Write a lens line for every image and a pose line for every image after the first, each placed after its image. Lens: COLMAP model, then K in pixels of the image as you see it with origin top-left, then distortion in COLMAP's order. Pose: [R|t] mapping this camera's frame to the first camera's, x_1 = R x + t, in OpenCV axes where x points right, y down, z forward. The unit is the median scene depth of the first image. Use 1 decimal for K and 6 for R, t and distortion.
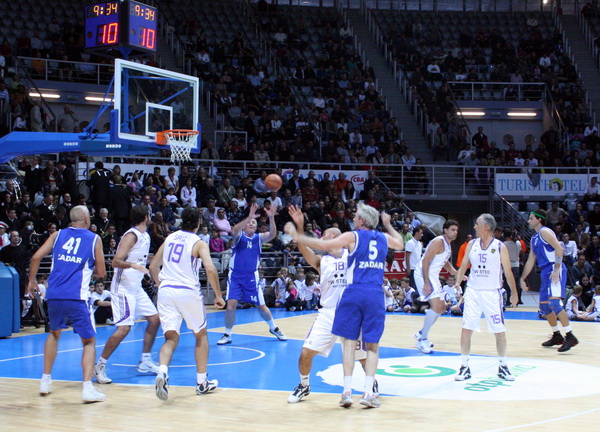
lens RADIAL K [[877.0, 0, 300.4], [0, 877.0, 214.3], [0, 0, 1]] dist [-0.005526, 0.000000]
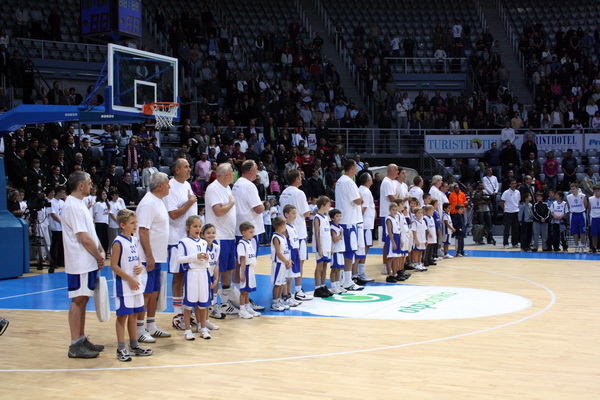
lens RADIAL K [[876.0, 0, 298.8], [0, 876.0, 200.8], [0, 0, 1]] dist [0.033428, 0.000000]
pose [[0.998455, -0.013740, 0.053837, -0.017755], [0.011925, 0.999354, 0.033891, 0.000447], [-0.054268, -0.033197, 0.997974, -0.218890]]
